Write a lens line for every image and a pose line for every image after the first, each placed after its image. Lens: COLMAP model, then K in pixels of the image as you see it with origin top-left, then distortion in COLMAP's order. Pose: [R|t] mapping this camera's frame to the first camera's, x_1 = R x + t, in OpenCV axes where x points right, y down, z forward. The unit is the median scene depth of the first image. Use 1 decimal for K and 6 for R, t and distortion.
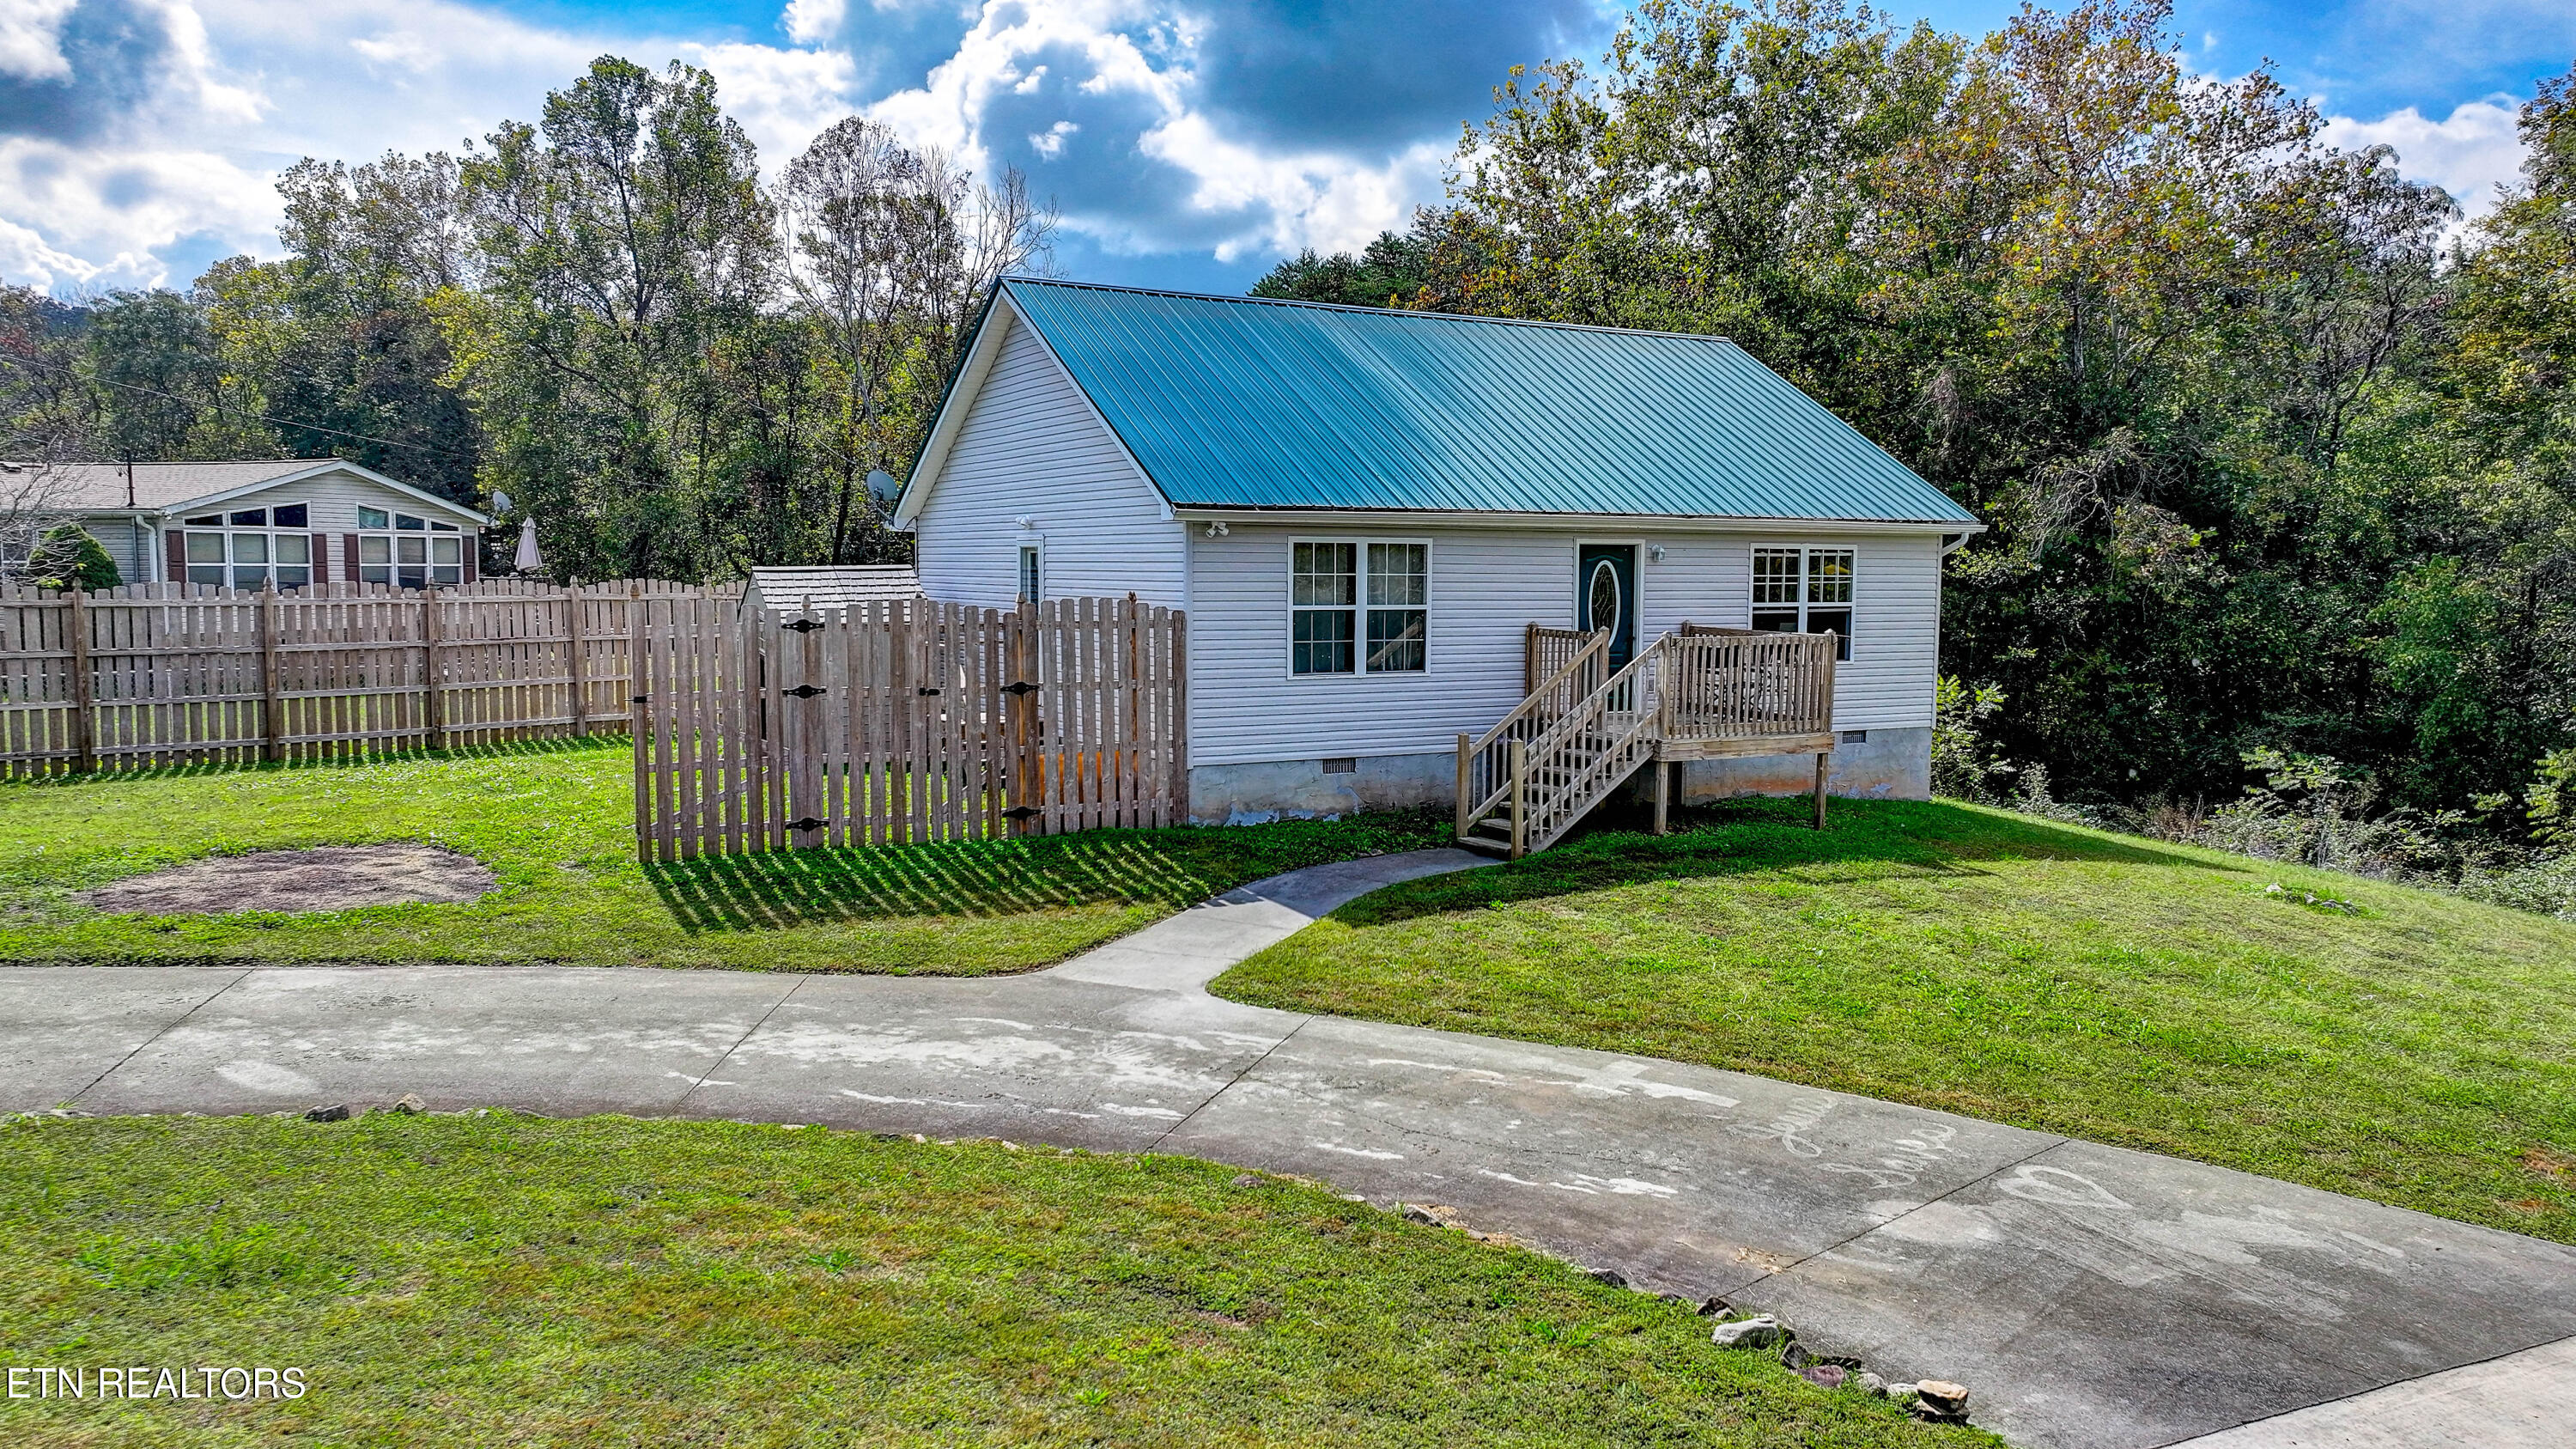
lens RADIAL K [[1807.0, 0, 1297.3], [0, 1807.0, 714.9], [0, 0, 1]] dist [0.004158, 0.000034]
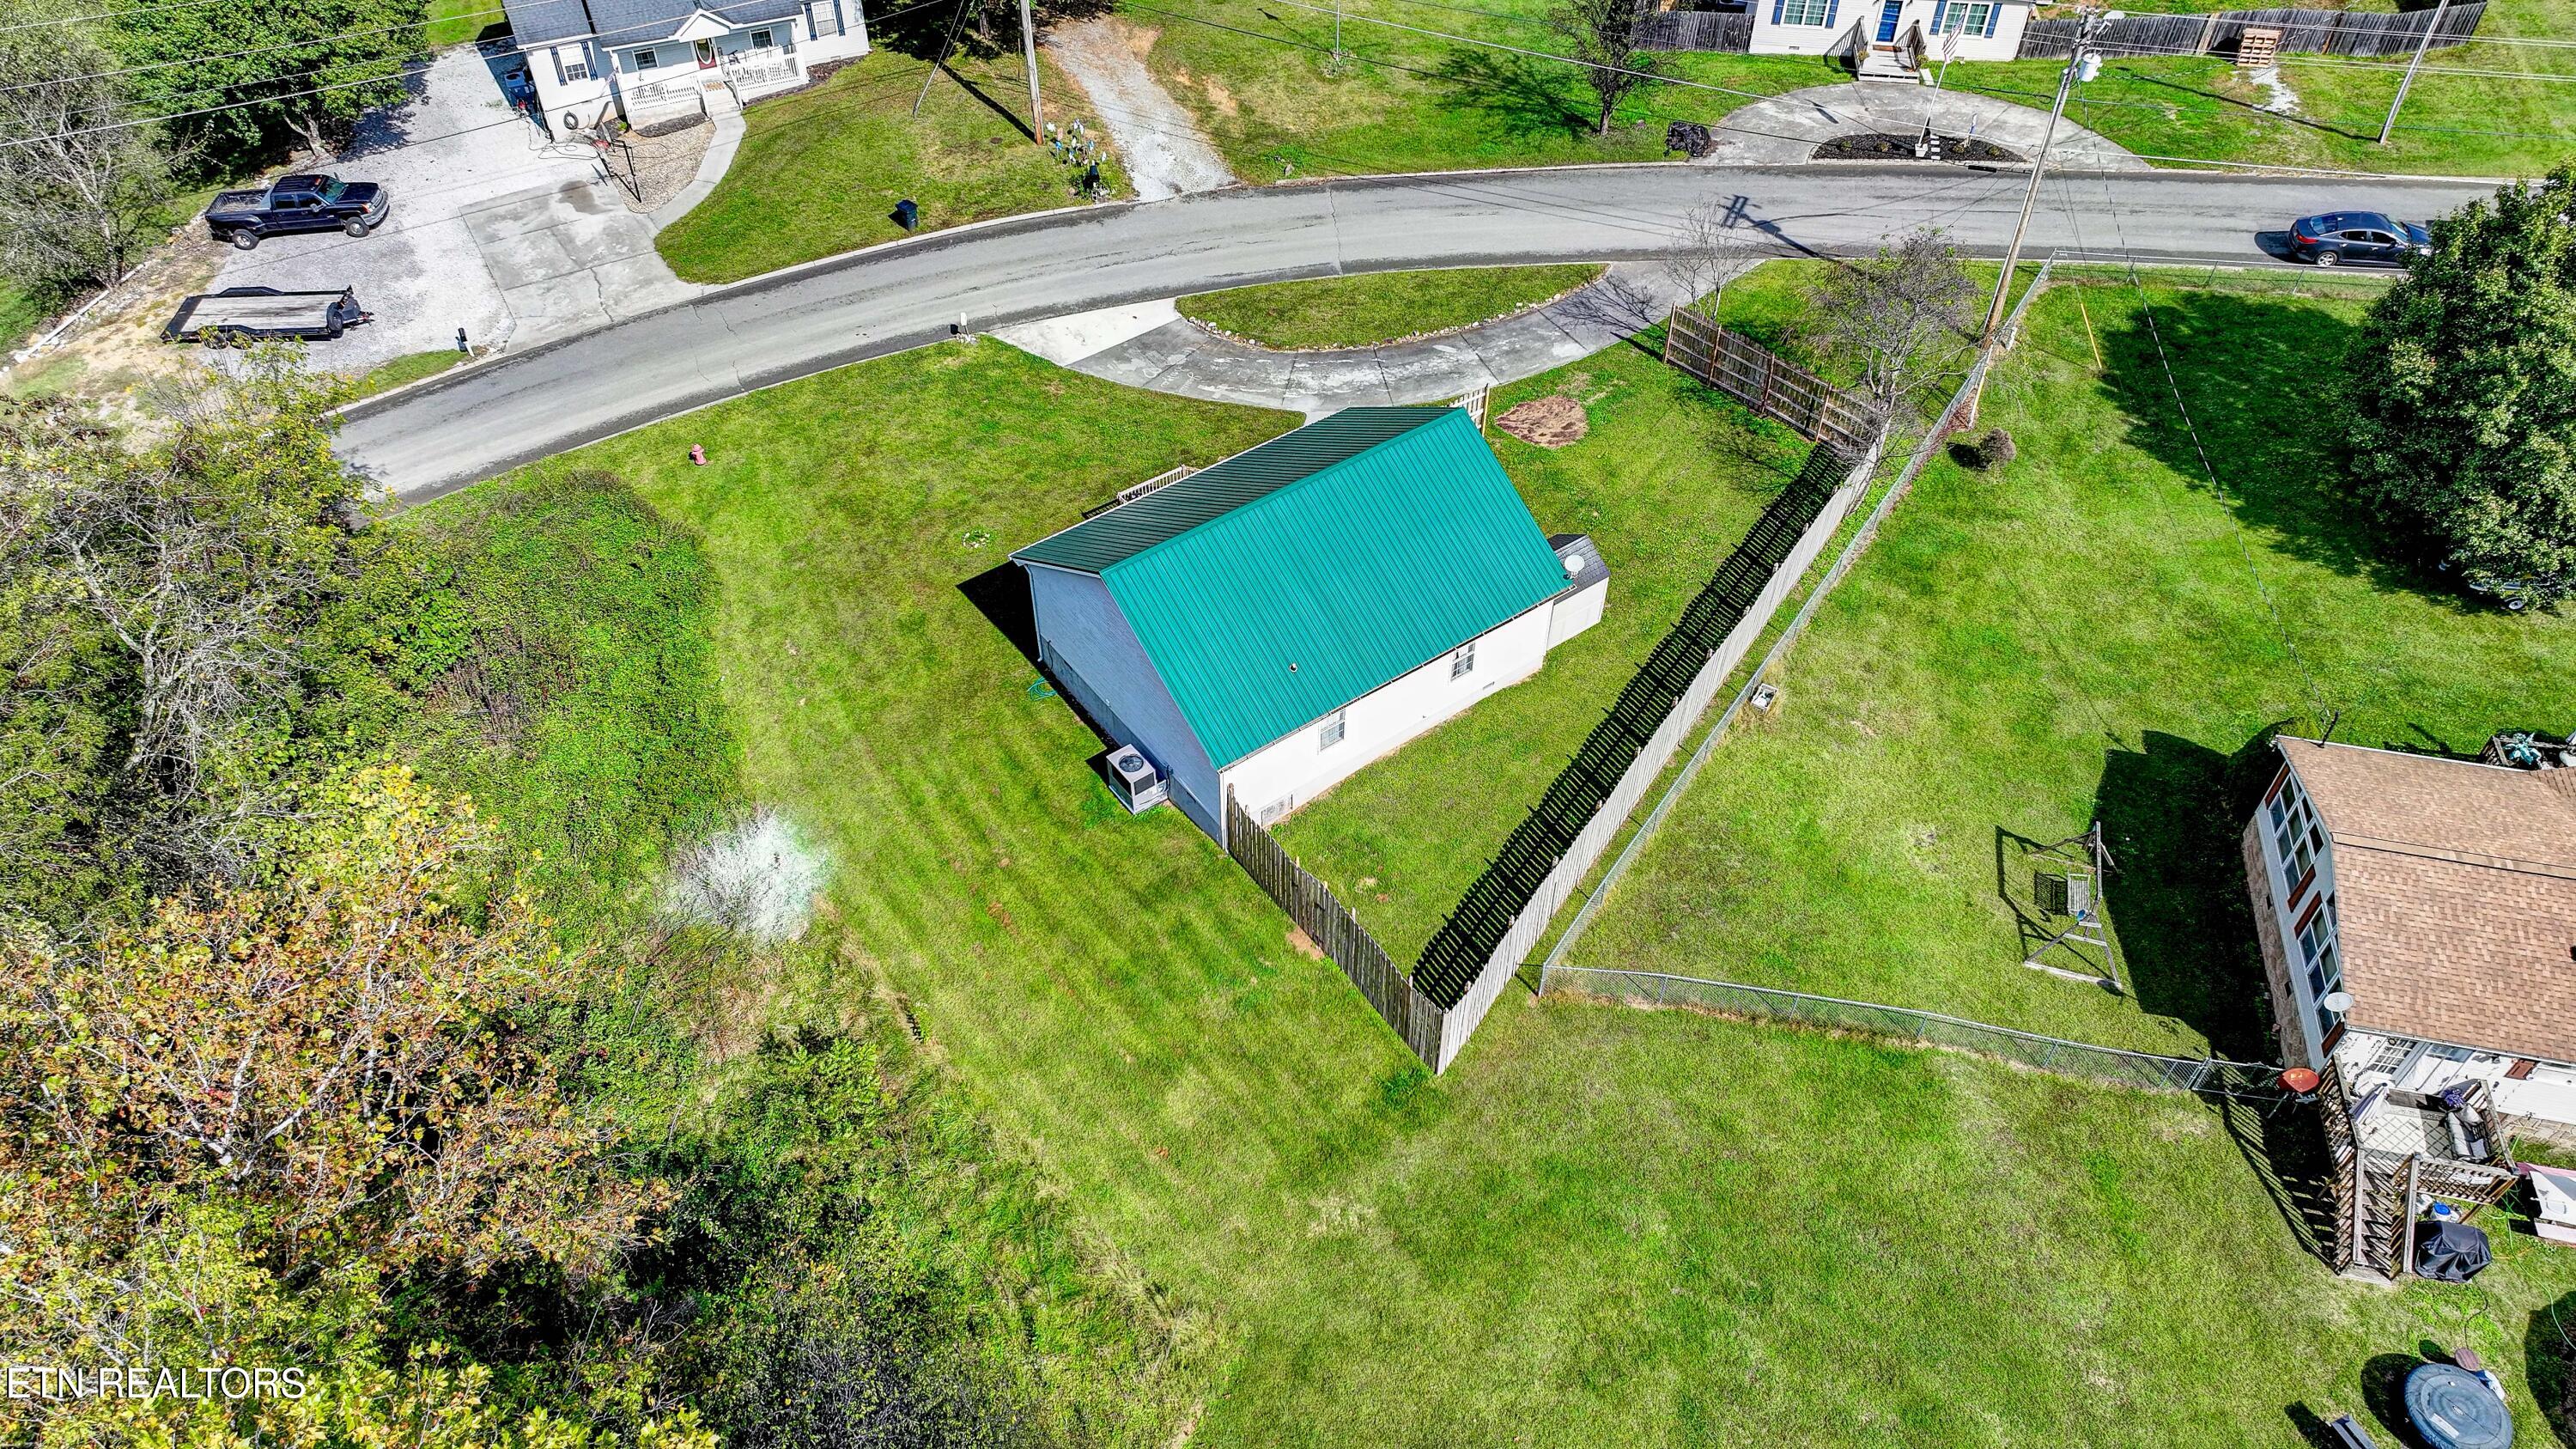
lens RADIAL K [[1807.0, 0, 1297.3], [0, 1807.0, 714.9], [0, 0, 1]] dist [0.004158, 0.000034]
pose [[-0.991531, 0.082164, -0.100573, 0.380972], [-0.024663, 0.641195, 0.766981, -2.213129], [0.127505, 0.762966, -0.633739, 3.477375]]
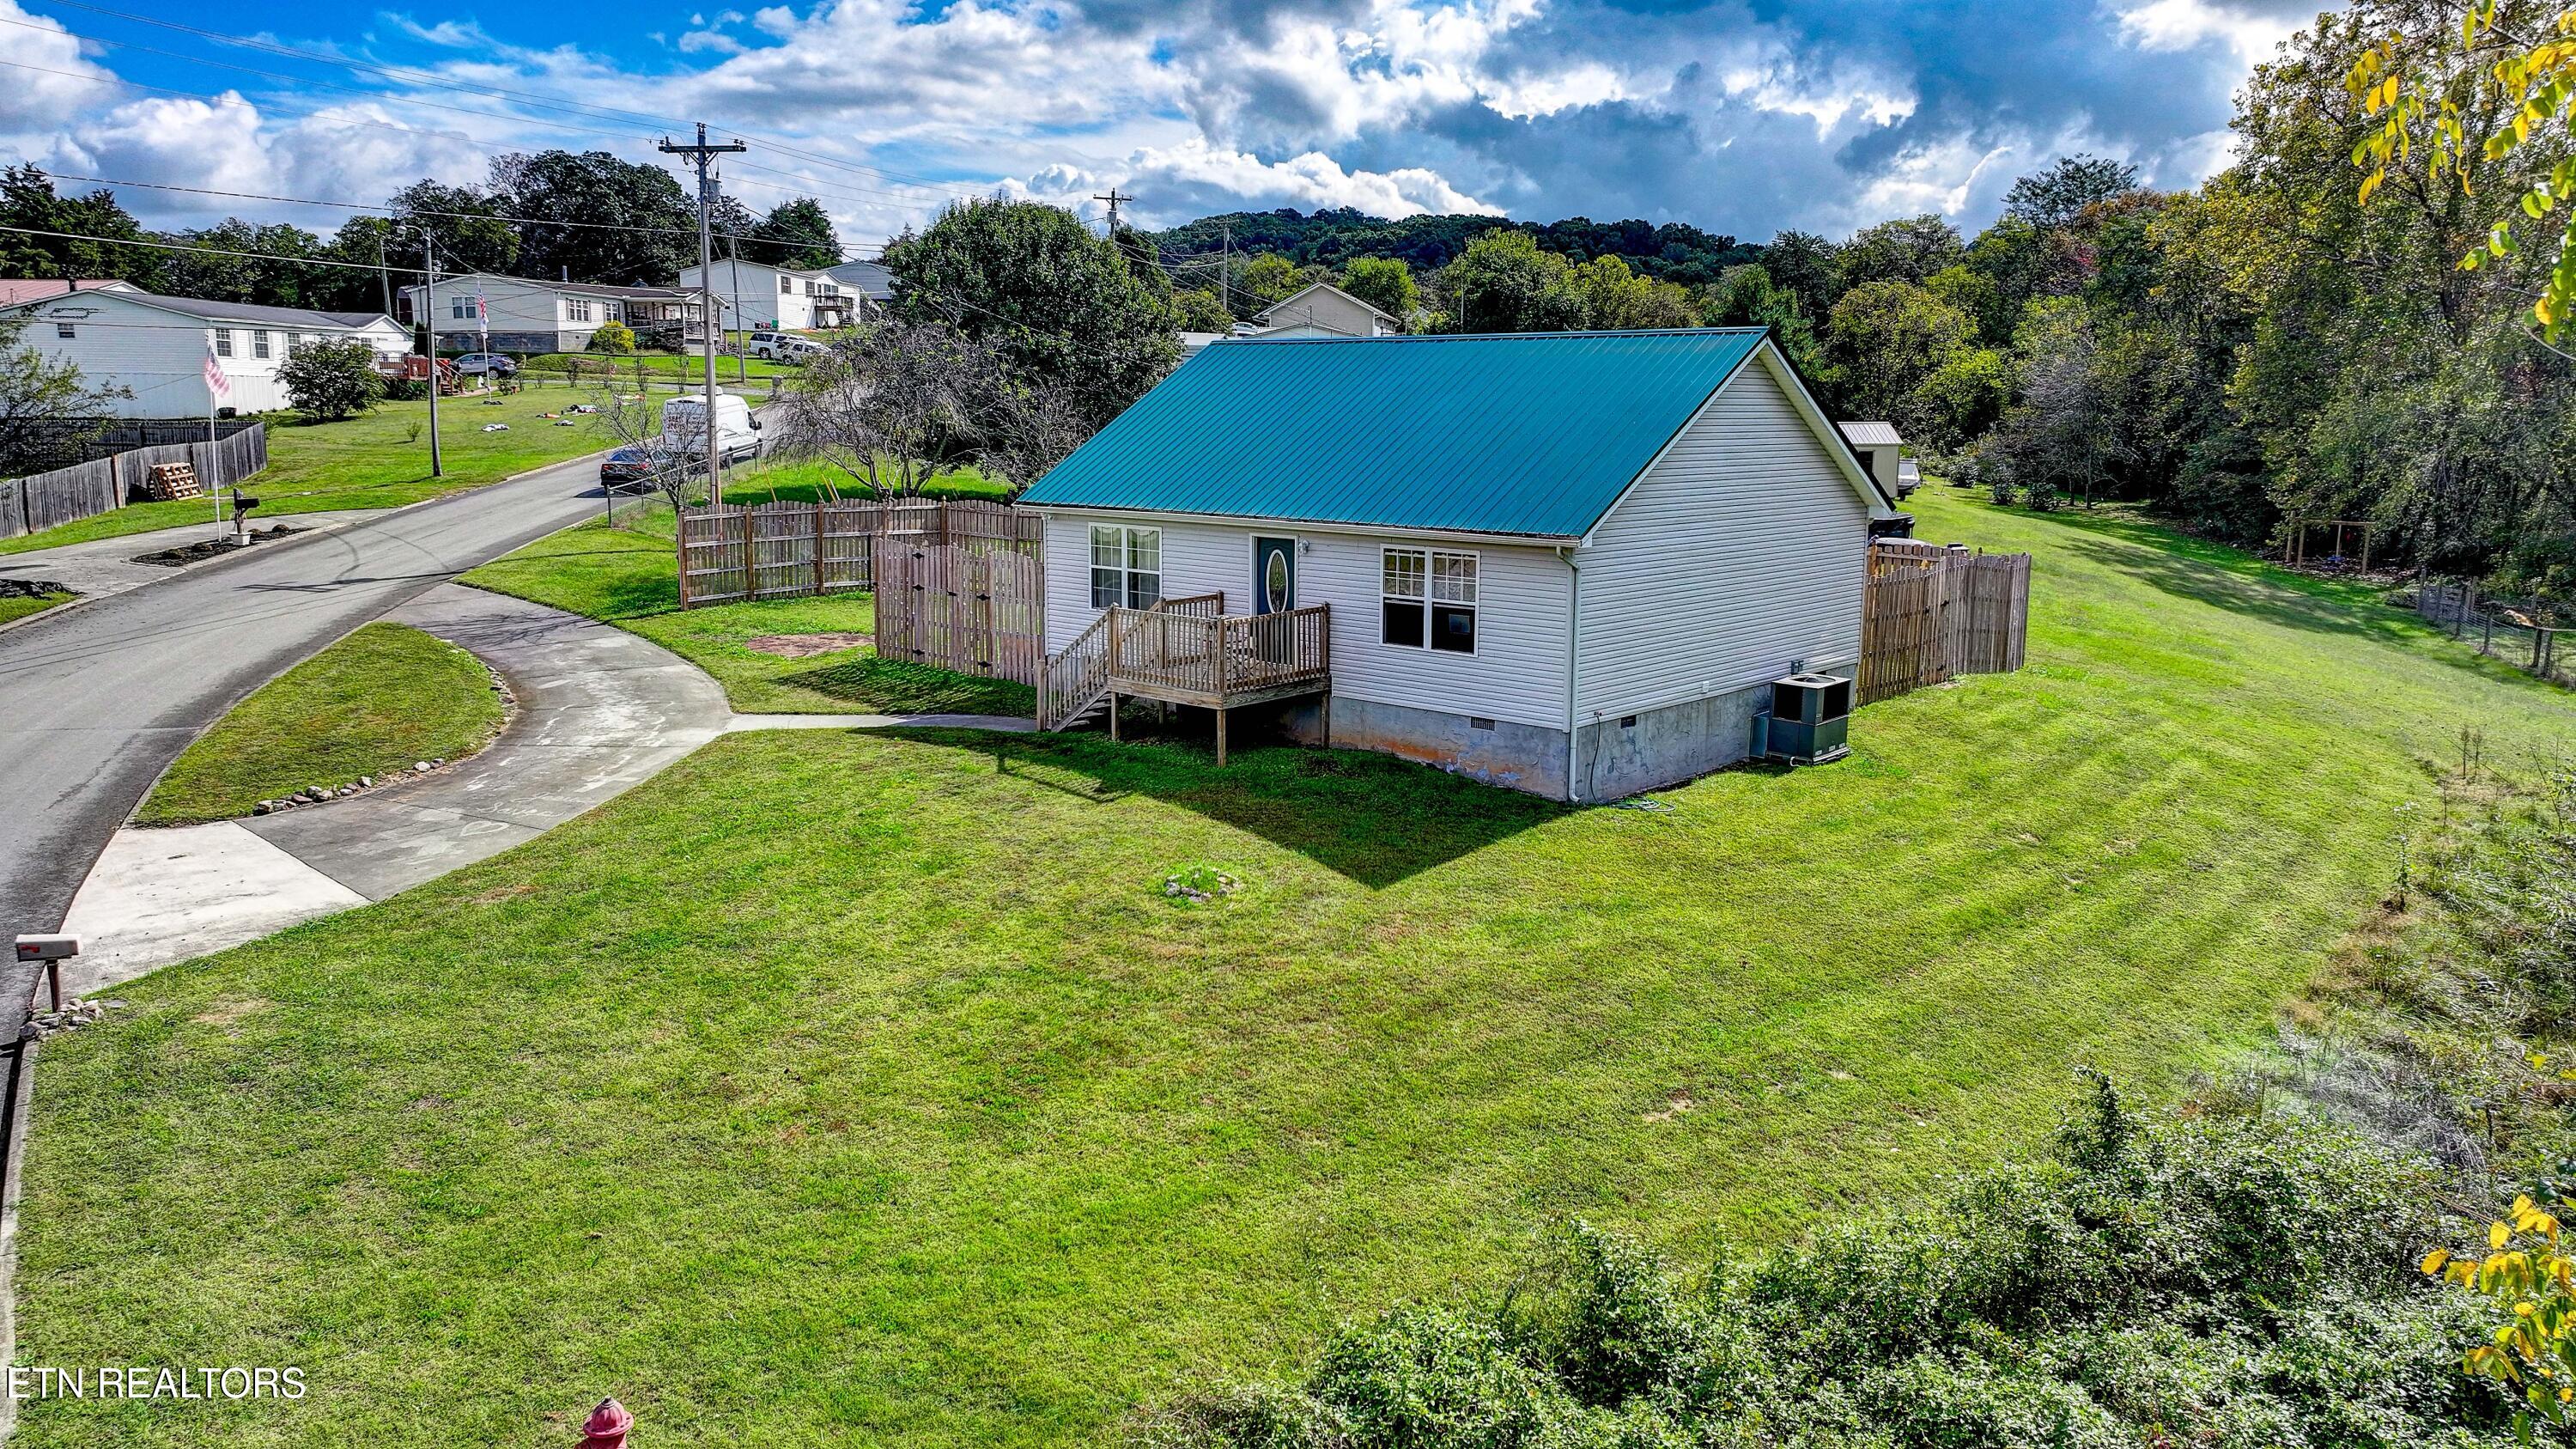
lens RADIAL K [[1807.0, 0, 1297.3], [0, 1807.0, 714.9], [0, 0, 1]] dist [0.004158, 0.000034]
pose [[0.325036, 0.156073, -0.932734, 1.786438], [-0.084309, 0.987143, 0.135797, -0.183426], [0.941936, 0.034499, 0.334015, 0.720386]]
